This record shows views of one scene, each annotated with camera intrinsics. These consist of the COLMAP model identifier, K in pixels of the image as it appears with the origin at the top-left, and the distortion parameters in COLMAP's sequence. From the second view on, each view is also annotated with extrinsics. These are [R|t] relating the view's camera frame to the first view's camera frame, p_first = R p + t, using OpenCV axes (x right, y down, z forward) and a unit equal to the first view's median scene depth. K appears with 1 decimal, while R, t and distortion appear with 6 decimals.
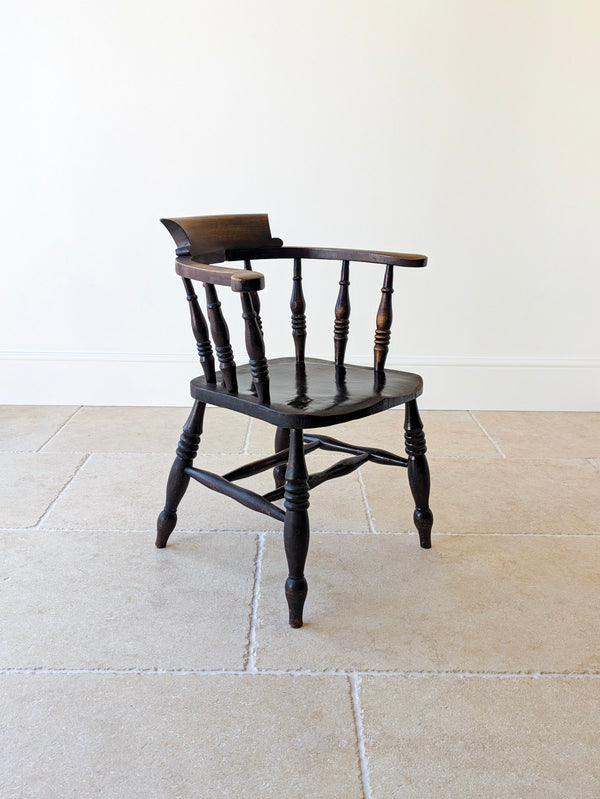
lens RADIAL K [[759.5, 0, 305.3], [0, 759.5, 378.9], [0, 0, 1]] dist [0.004829, 0.000000]
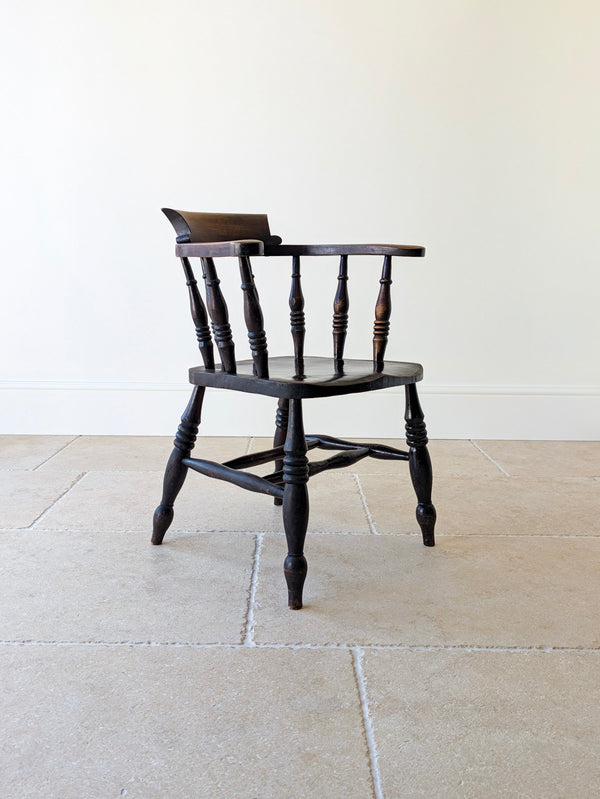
lens RADIAL K [[759.5, 0, 293.8], [0, 759.5, 385.0], [0, 0, 1]] dist [0.004829, 0.000000]
pose [[0.999899, -0.003290, -0.013824, -0.000063], [0.001848, 0.994669, -0.103101, 0.130535], [0.014090, 0.103065, 0.994575, 0.013903]]
